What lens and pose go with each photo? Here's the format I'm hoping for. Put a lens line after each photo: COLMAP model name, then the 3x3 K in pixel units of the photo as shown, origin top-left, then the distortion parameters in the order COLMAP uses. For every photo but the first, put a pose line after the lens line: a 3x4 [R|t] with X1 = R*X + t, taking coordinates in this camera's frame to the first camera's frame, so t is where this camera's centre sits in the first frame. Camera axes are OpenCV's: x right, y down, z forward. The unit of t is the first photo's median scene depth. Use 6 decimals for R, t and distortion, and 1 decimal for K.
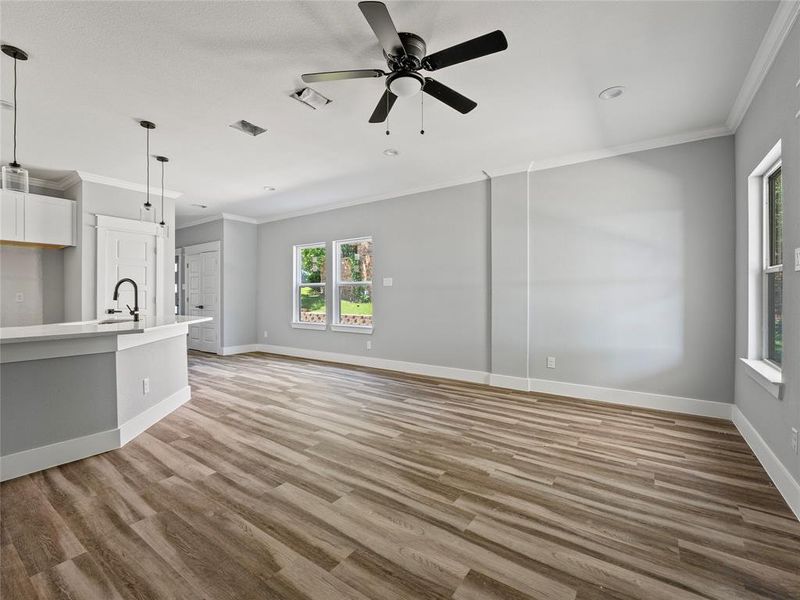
lens RADIAL K [[358.9, 0, 391.4], [0, 358.9, 295.0], [0, 0, 1]] dist [-0.013236, 0.001096]
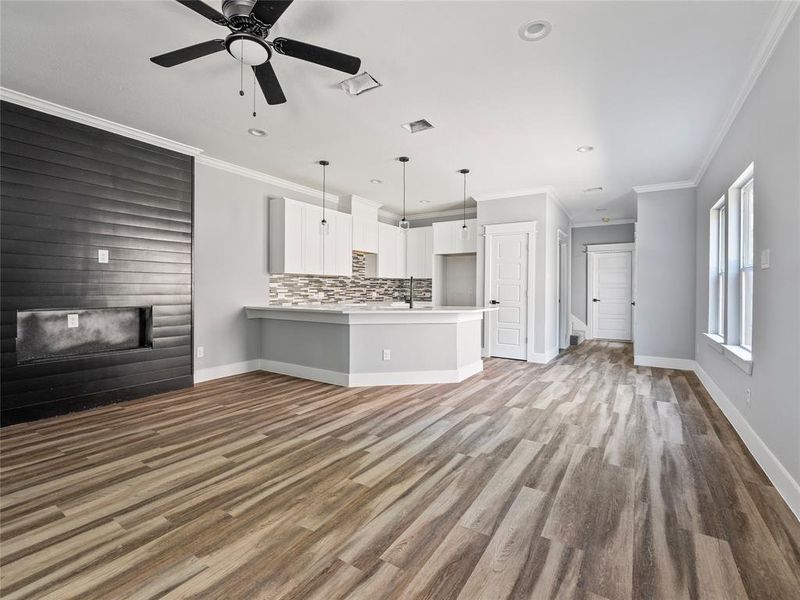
lens RADIAL K [[358.9, 0, 395.4], [0, 358.9, 294.4], [0, 0, 1]] dist [-0.013236, 0.001096]
pose [[0.052065, 0.017523, -0.998490, 0.907016], [-0.004329, 0.999841, 0.017321, -0.002378], [0.998634, 0.003420, 0.052133, 1.273120]]
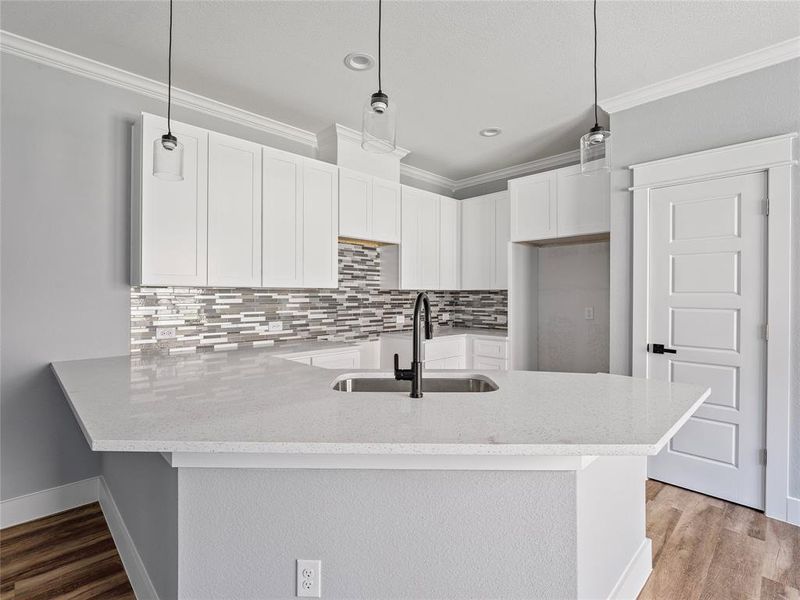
lens RADIAL K [[387.5, 0, 396.9], [0, 387.5, 303.0], [0, 0, 1]] dist [-0.005263, -0.000290]
pose [[-0.156969, 0.018321, -0.987434, -0.392803], [0.001890, 0.999832, 0.018250, -0.061677], [0.987602, 0.000998, -0.156977, 1.532446]]
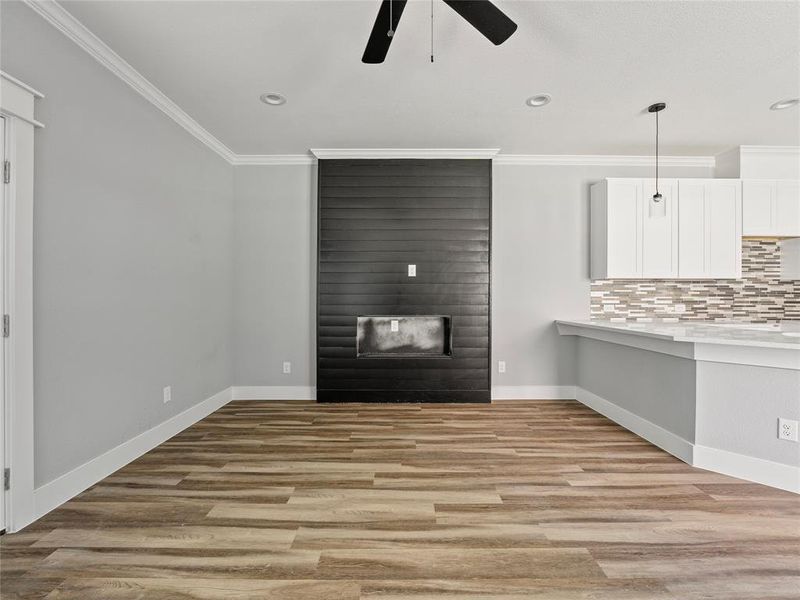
lens RADIAL K [[358.9, 0, 404.6], [0, 358.9, 298.0], [0, 0, 1]] dist [-0.013236, 0.001096]
pose [[-0.797584, -0.000213, -0.603208, 0.421763], [-0.000850, 0.999999, 0.000771, -0.000618], [0.603208, 0.001128, -0.797583, 1.453281]]
